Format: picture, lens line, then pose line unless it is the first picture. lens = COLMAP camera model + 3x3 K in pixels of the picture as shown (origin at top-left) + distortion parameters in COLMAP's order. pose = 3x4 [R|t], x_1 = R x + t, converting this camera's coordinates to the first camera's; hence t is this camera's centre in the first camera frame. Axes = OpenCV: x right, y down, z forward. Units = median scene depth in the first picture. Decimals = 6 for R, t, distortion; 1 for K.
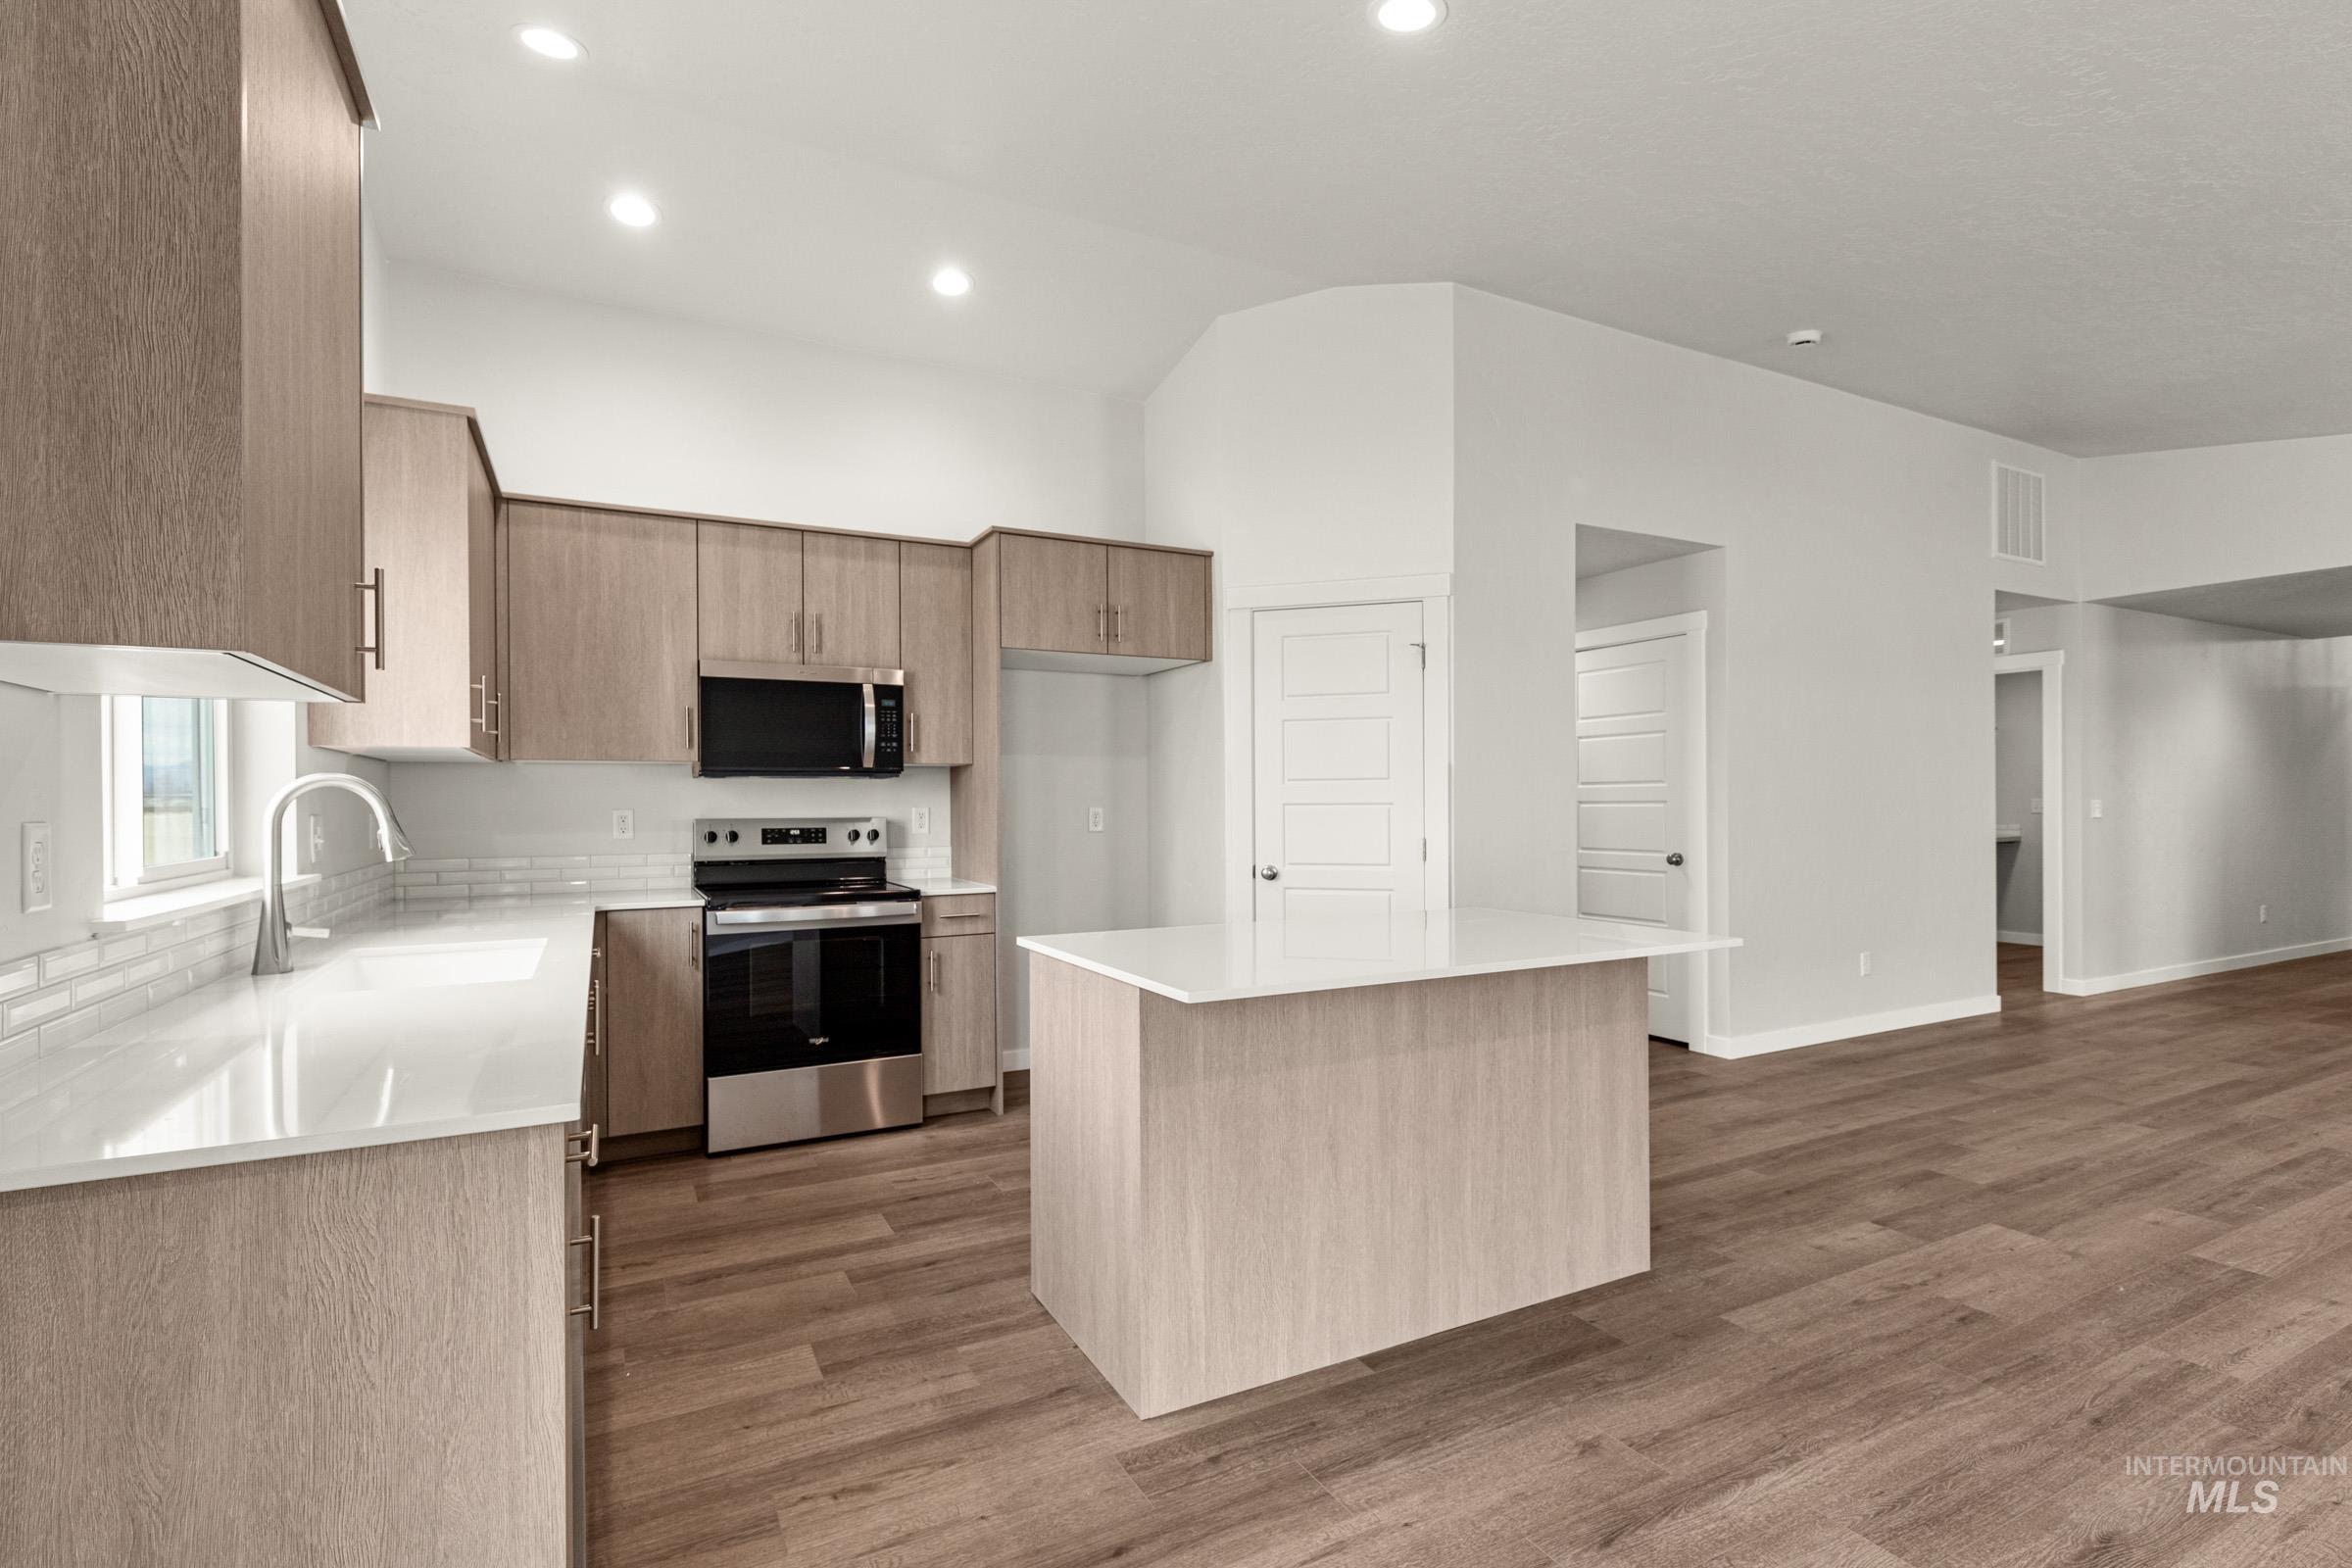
lens RADIAL K [[1085.6, 0, 1173.4], [0, 1085.6, 796.3], [0, 0, 1]] dist [0.000587, 0.000337]
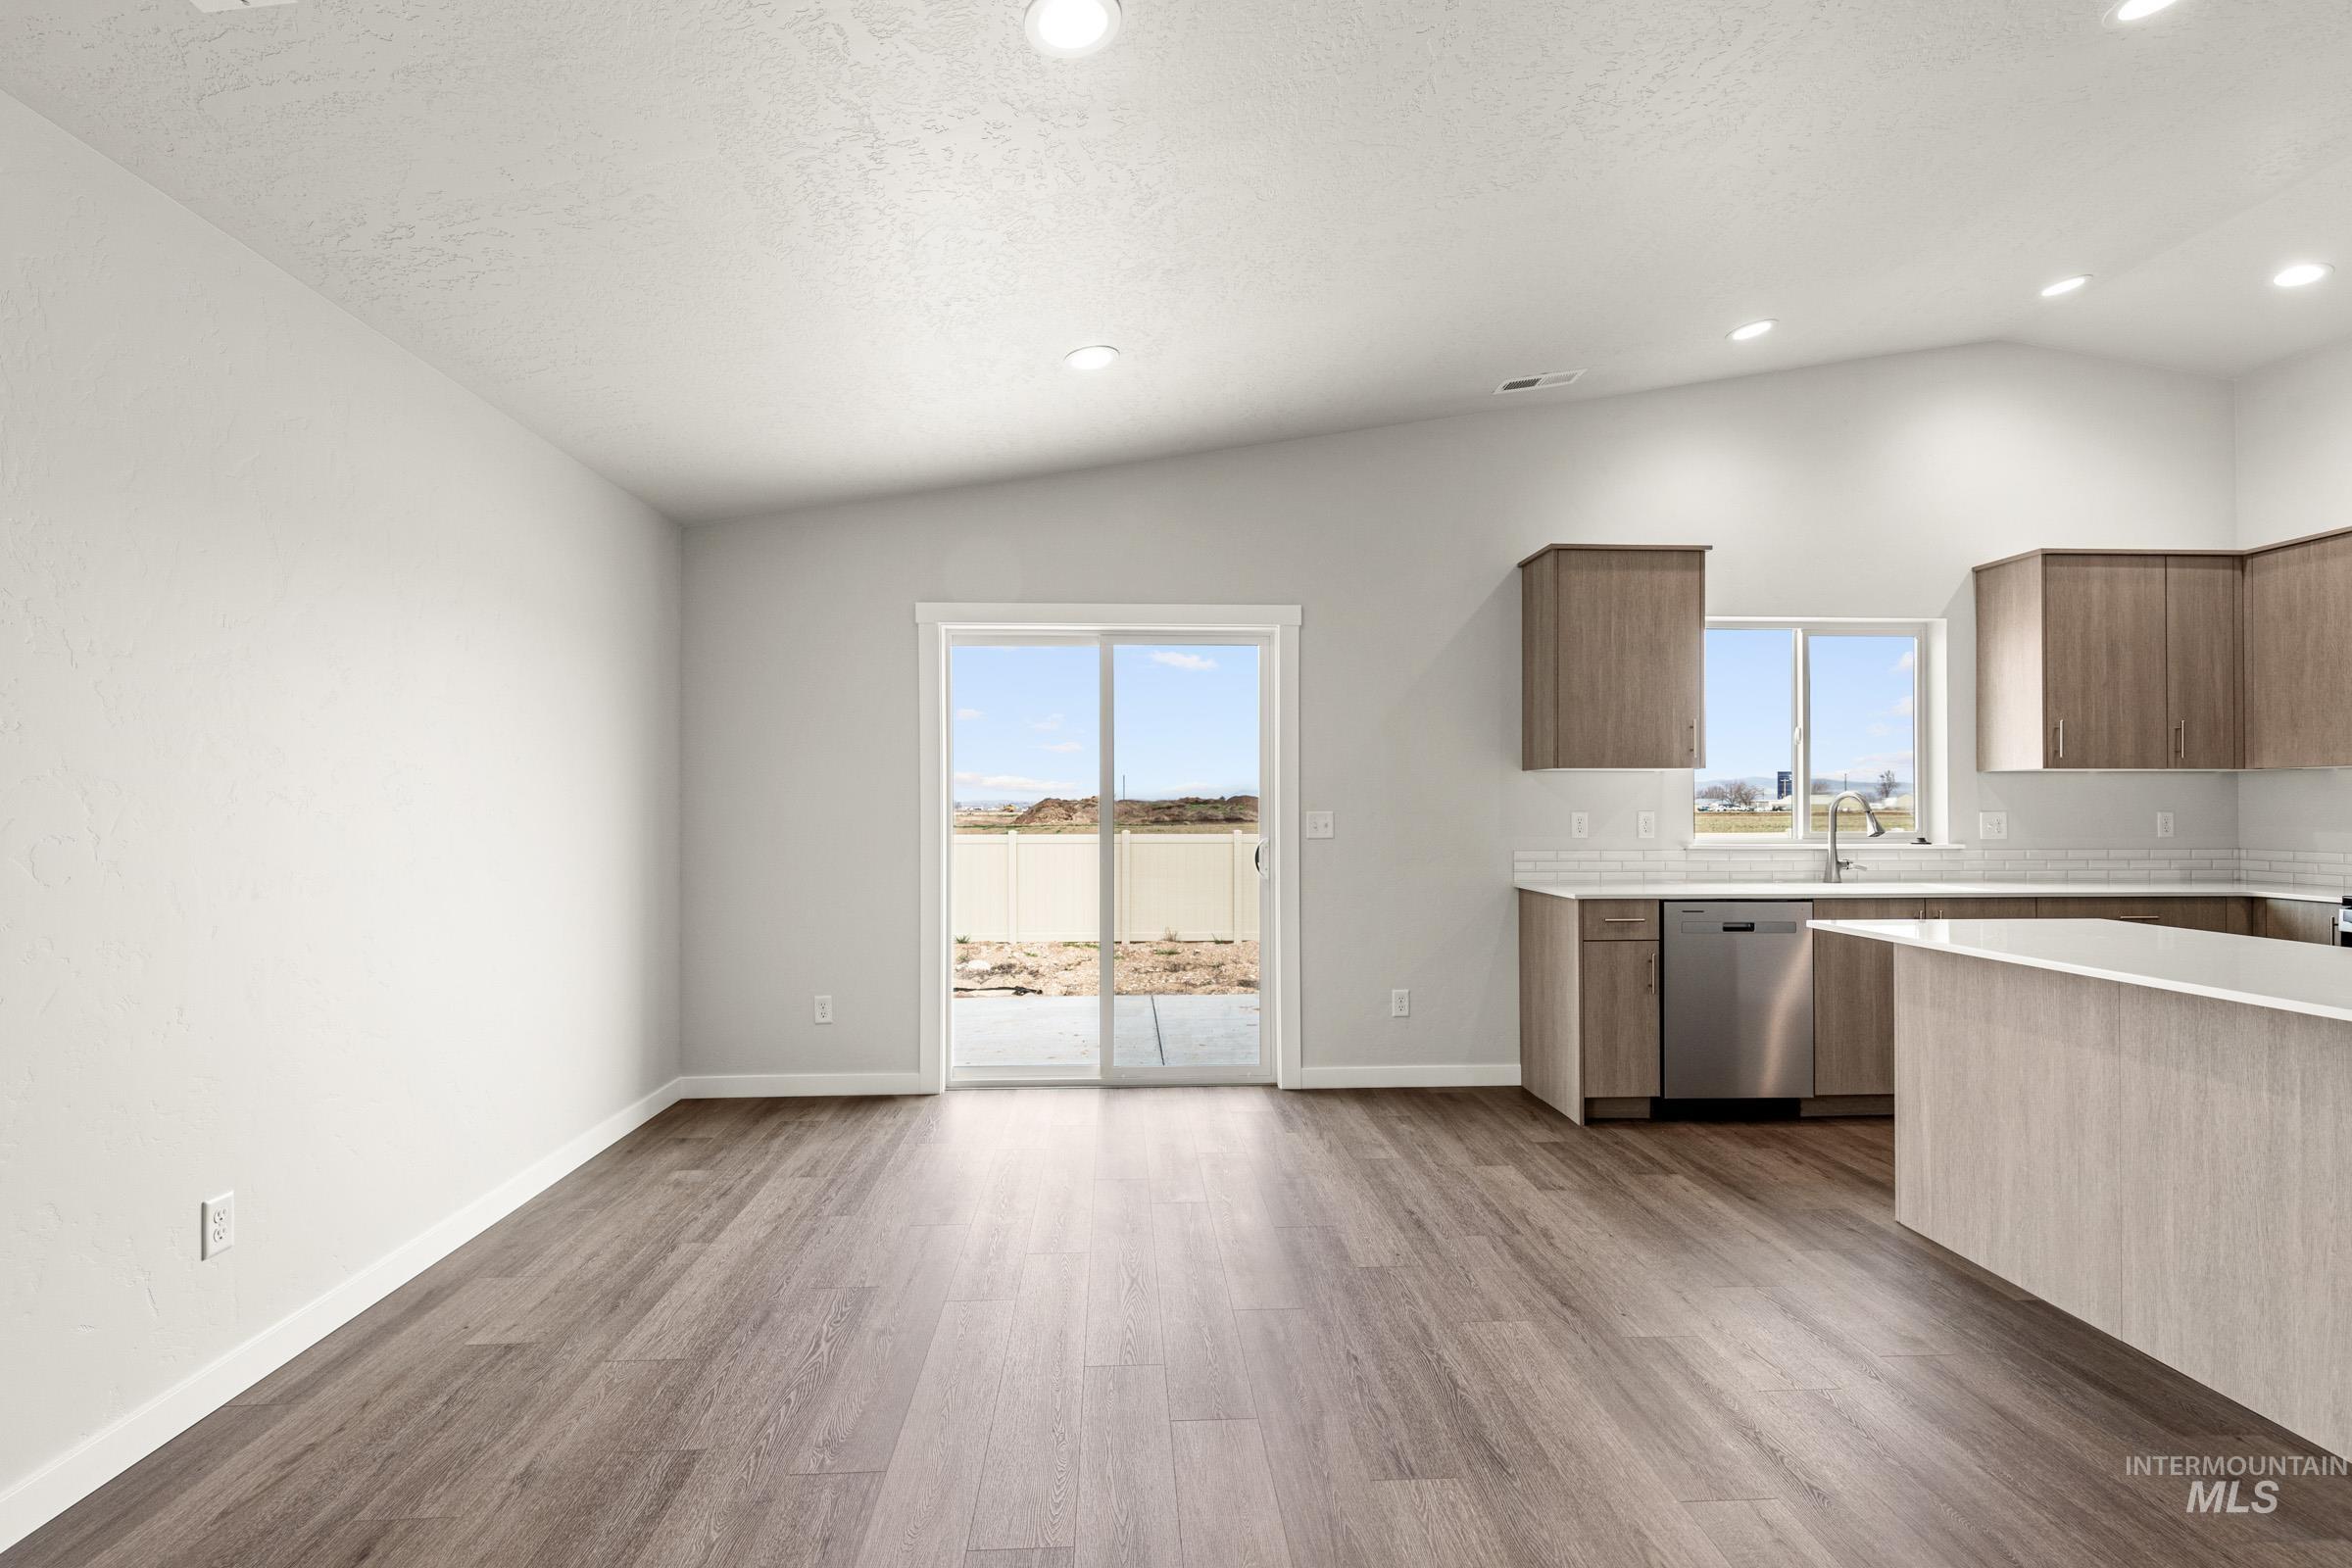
lens RADIAL K [[1085.6, 0, 1173.4], [0, 1085.6, 796.3], [0, 0, 1]] dist [0.000587, 0.000337]
pose [[-0.416722, -0.003026, -0.909029, 1.172263], [0.006828, 0.999956, -0.006459, -0.004413], [0.909009, -0.008898, -0.416683, 0.485332]]
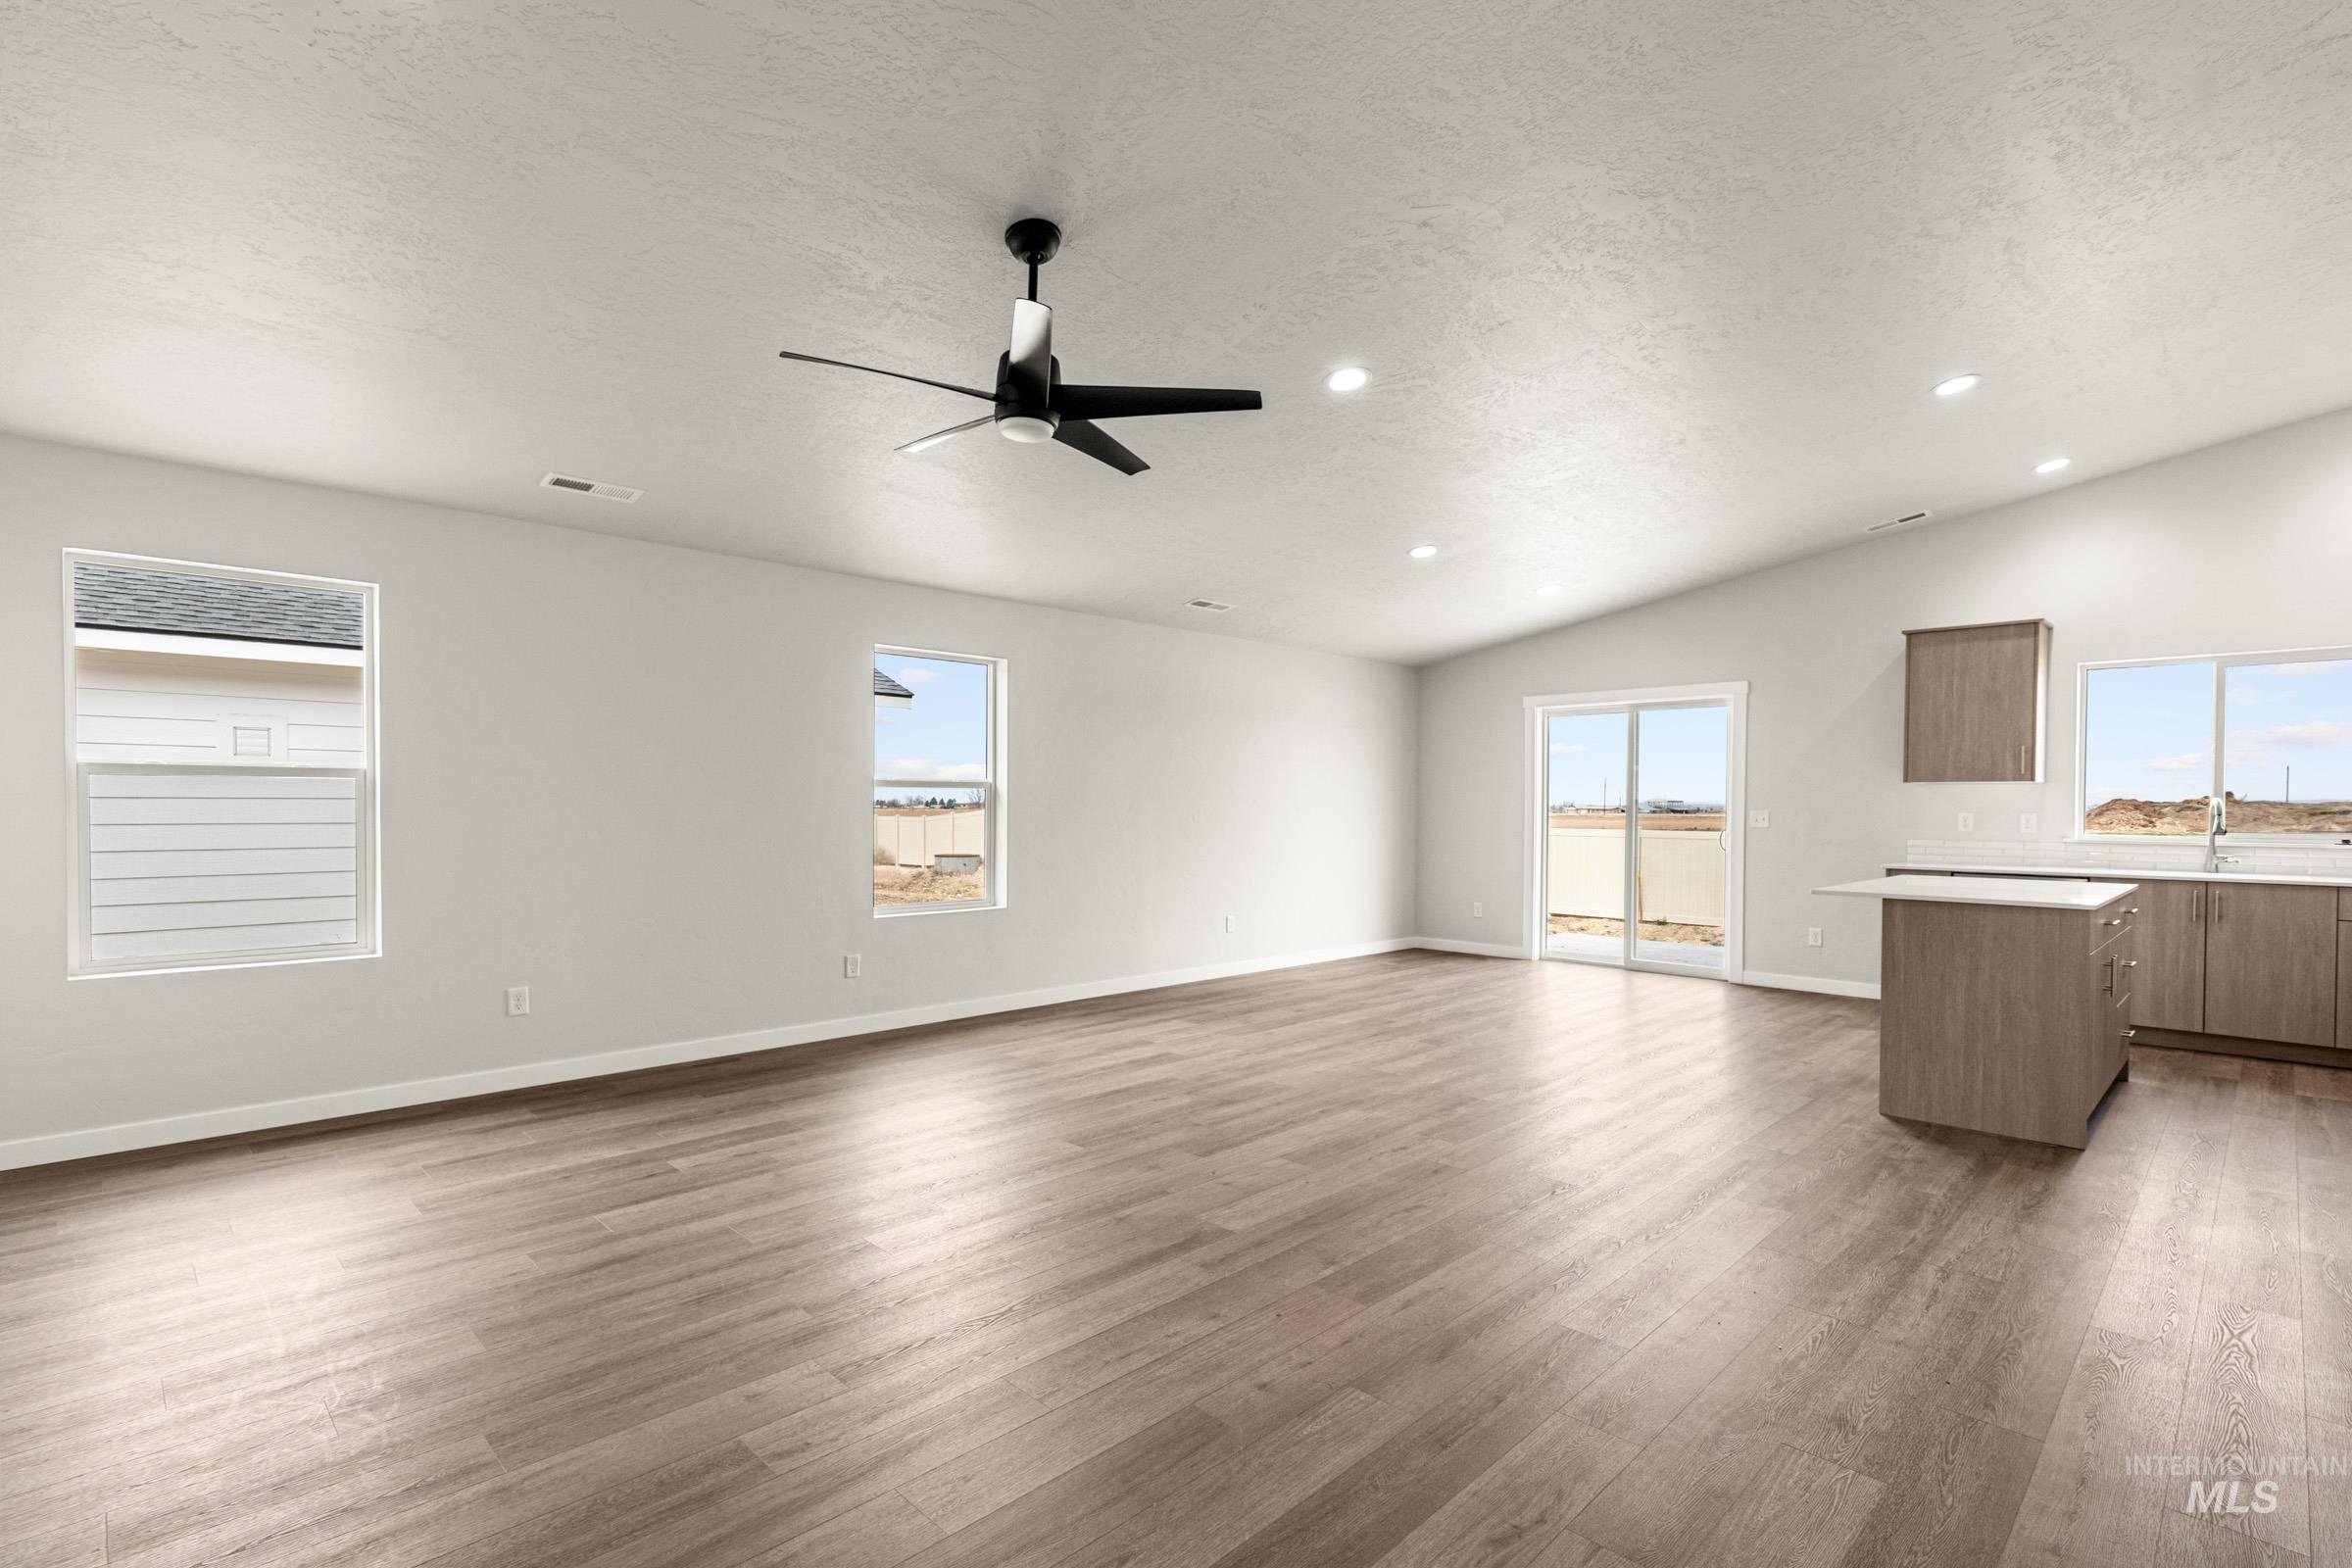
lens RADIAL K [[1094.3, 0, 1169.6], [0, 1094.3, 832.3], [0, 0, 1]] dist [0.000674, 0.000082]
pose [[-0.955118, 0.007640, -0.296126, 1.641124], [0.000942, 0.999741, 0.022753, -0.000556], [0.296223, 0.021453, -0.954878, 1.892333]]
